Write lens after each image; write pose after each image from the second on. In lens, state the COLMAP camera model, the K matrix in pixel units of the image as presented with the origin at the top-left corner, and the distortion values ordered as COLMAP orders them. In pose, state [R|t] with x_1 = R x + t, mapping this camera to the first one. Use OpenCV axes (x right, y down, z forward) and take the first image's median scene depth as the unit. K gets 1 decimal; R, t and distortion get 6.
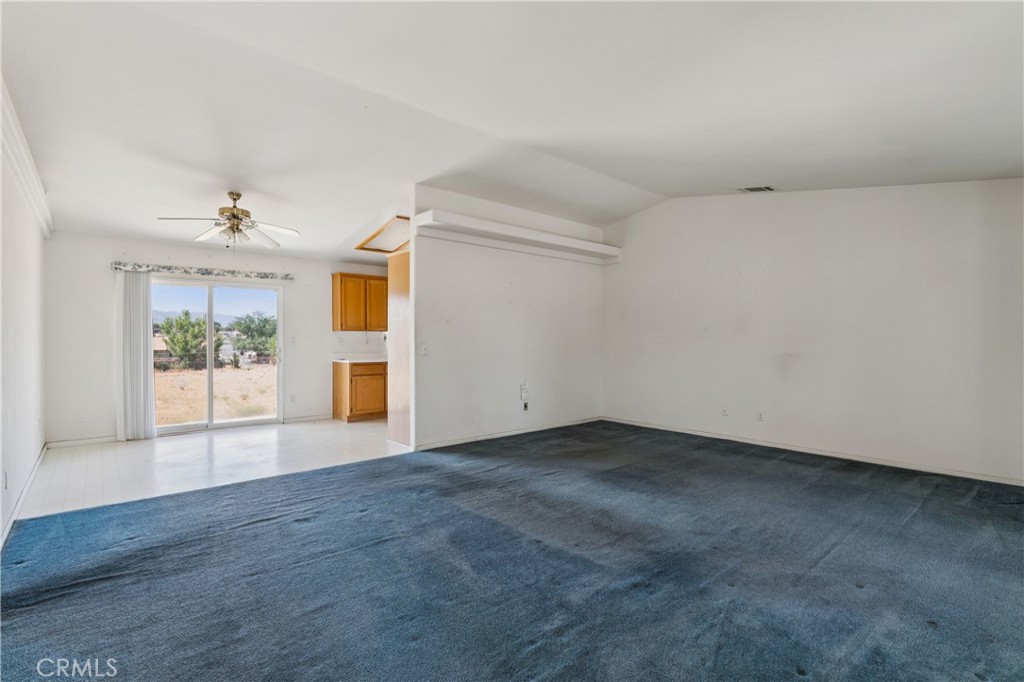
lens RADIAL K [[472.6, 0, 508.5], [0, 472.6, 340.1], [0, 0, 1]] dist [0.000032, -0.000190]
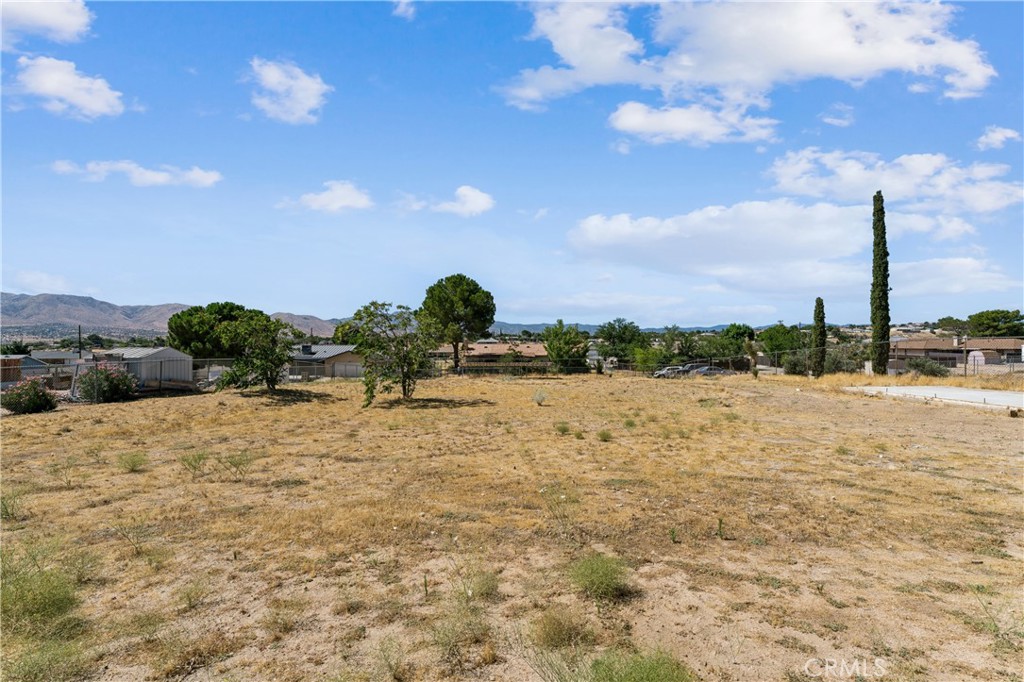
lens RADIAL K [[472.6, 0, 509.5], [0, 472.6, 341.8], [0, 0, 1]] dist [0.000032, -0.000190]
pose [[0.756102, -0.007812, -0.654407, -0.532908], [0.001359, 0.999945, -0.010367, 0.002030], [0.654453, 0.006949, 0.756071, 0.969111]]
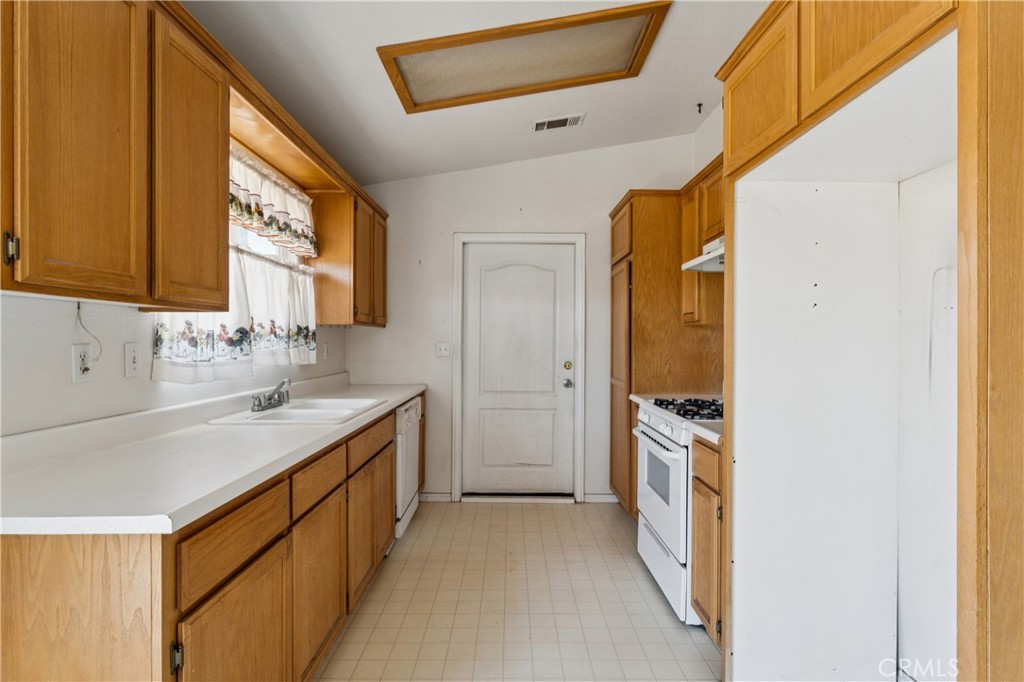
lens RADIAL K [[488.6, 0, 489.1], [0, 488.6, 340.5], [0, 0, 1]] dist [0.002723, 0.000566]
pose [[0.661499, 0.000457, 0.749946, -0.378486], [0.001195, 0.999998, -0.001664, -0.005219], [-0.749945, 0.001997, 0.661497, 0.837491]]
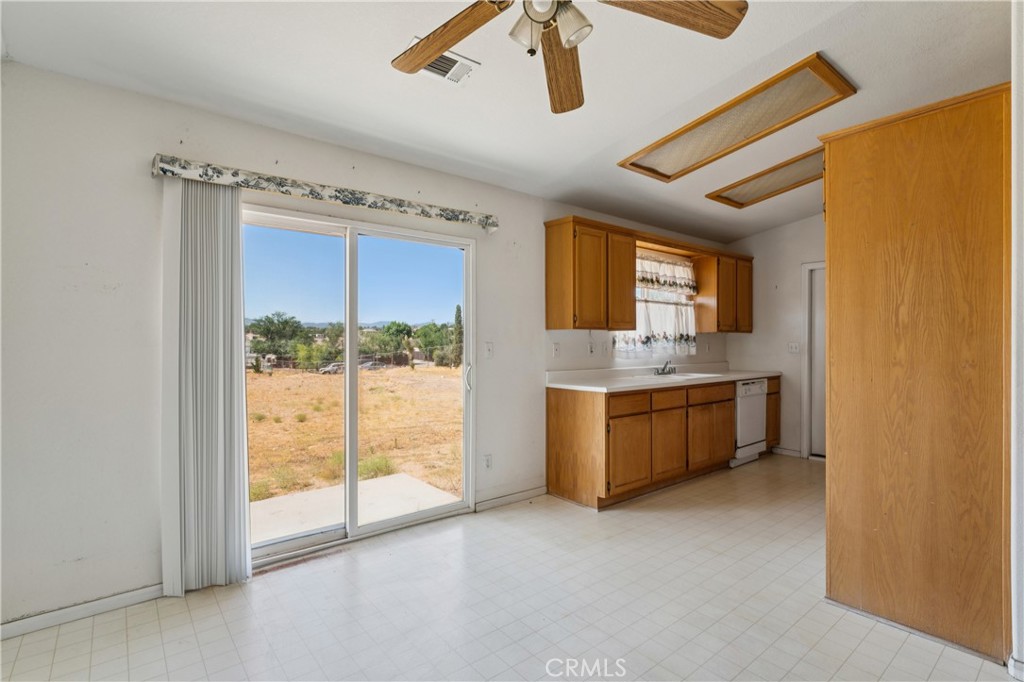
lens RADIAL K [[488.6, 0, 512.9], [0, 488.6, 339.6], [0, 0, 1]] dist [0.002723, 0.000566]
pose [[0.999513, -0.000945, -0.031183, -0.417337], [0.000762, 0.999982, -0.005876, -0.005169], [0.031188, 0.005850, 0.999496, 0.475765]]
